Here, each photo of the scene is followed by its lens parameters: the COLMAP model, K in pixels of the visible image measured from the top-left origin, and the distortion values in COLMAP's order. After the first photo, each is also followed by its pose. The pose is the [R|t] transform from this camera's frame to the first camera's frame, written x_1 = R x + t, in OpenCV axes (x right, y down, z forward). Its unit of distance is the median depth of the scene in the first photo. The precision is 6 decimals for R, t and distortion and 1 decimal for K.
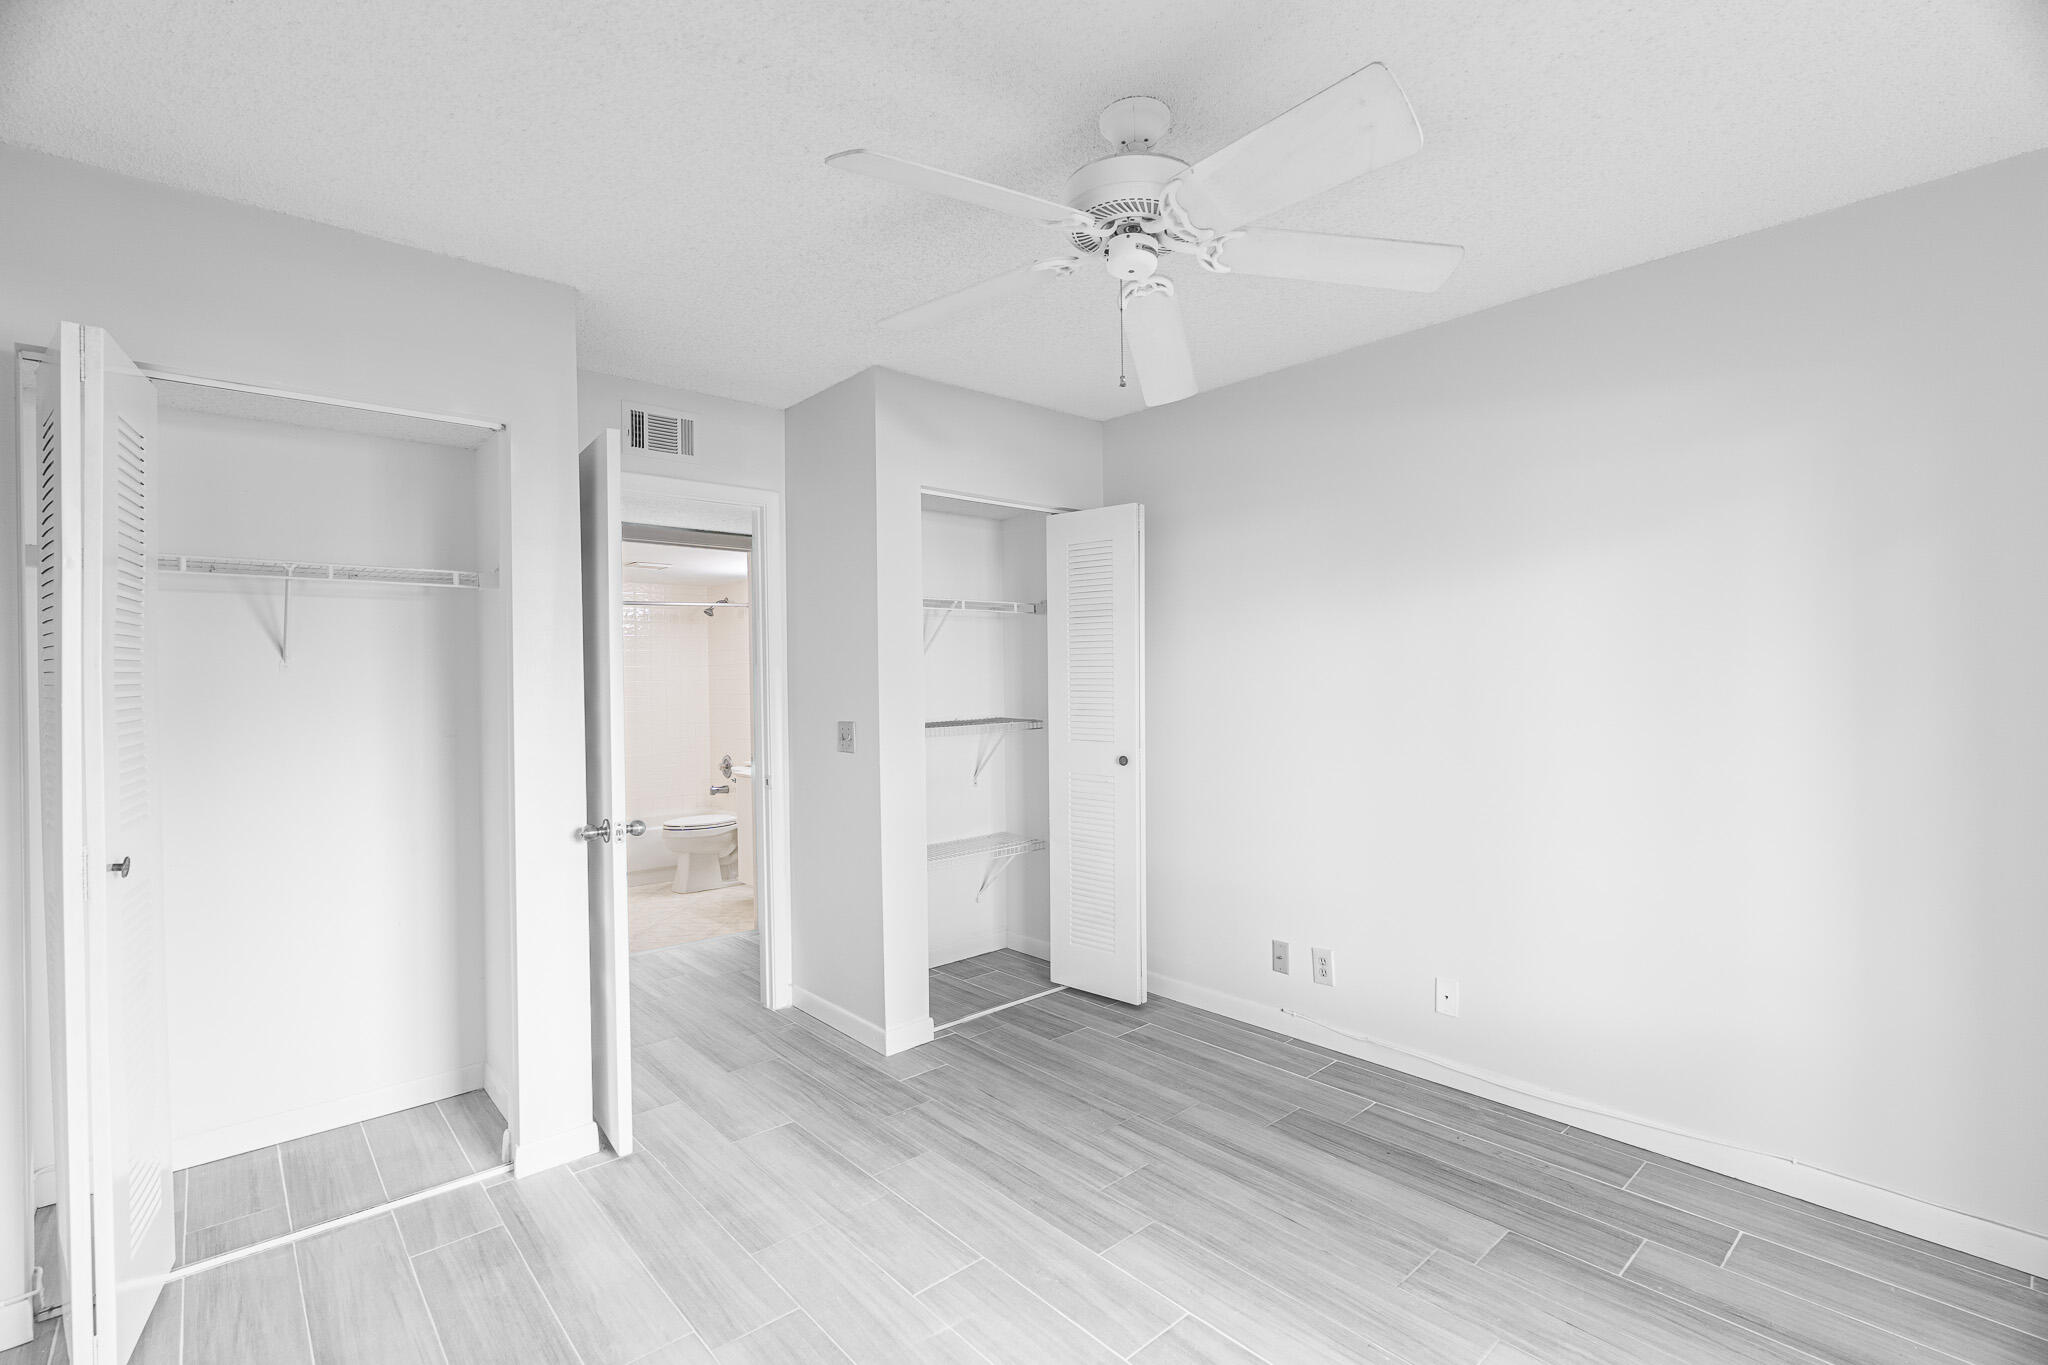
lens RADIAL K [[937.0, 0, 1021.4], [0, 937.0, 682.7], [0, 0, 1]] dist [-0.004559, -0.000527]
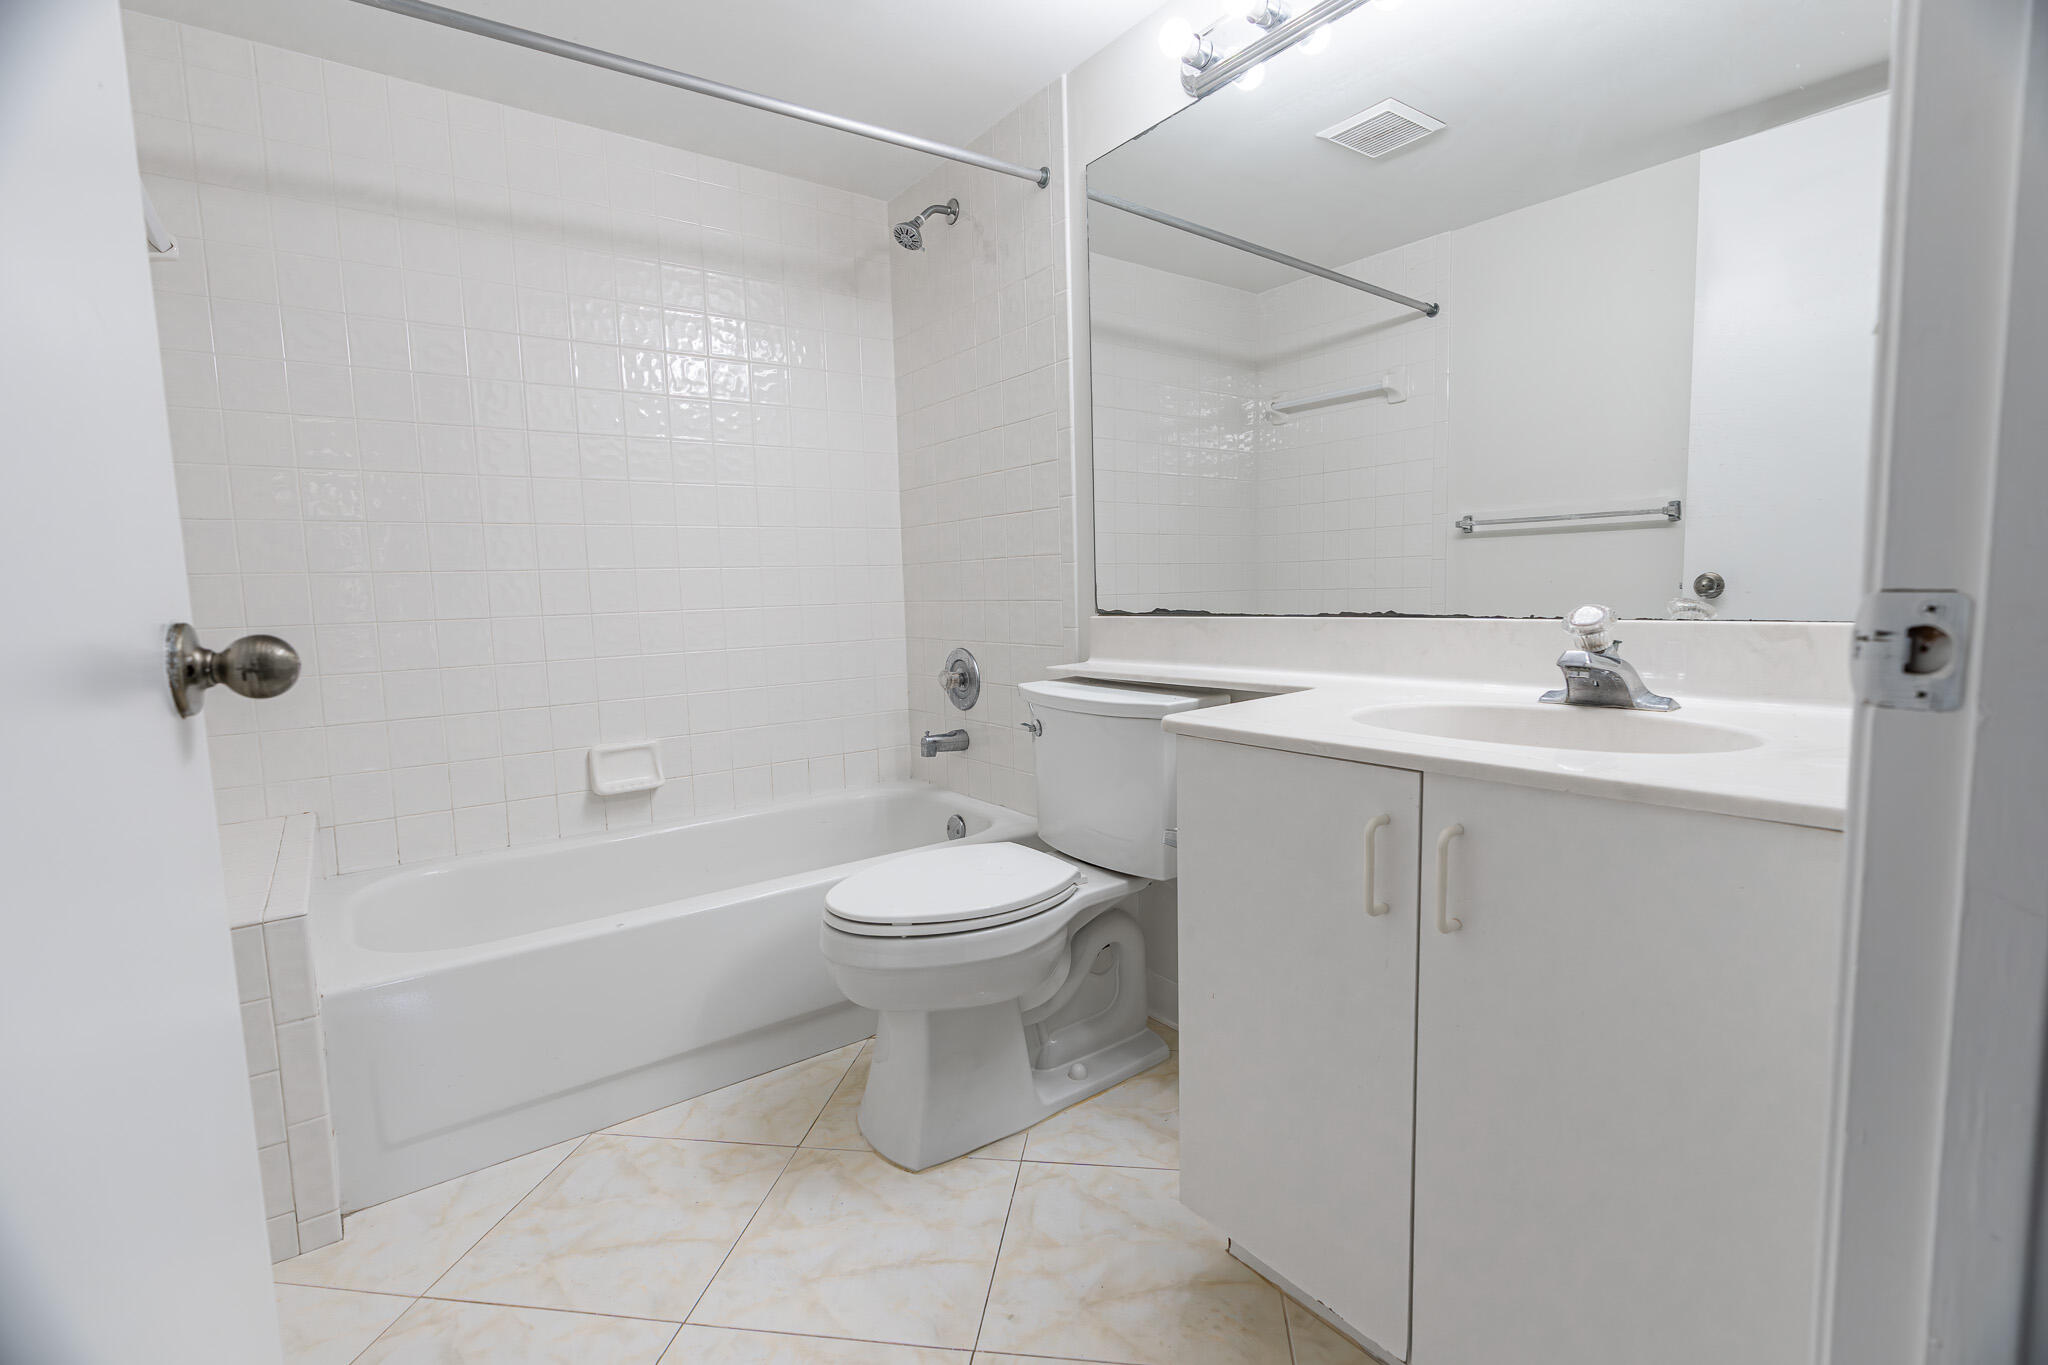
lens RADIAL K [[937.0, 0, 1026.2], [0, 937.0, 682.5], [0, 0, 1]] dist [-0.004559, -0.000527]
pose [[0.995263, -0.010618, -0.096638, -0.254442], [0.020149, 0.994964, 0.098192, 0.054585], [0.095108, -0.099674, 0.990464, 0.636091]]
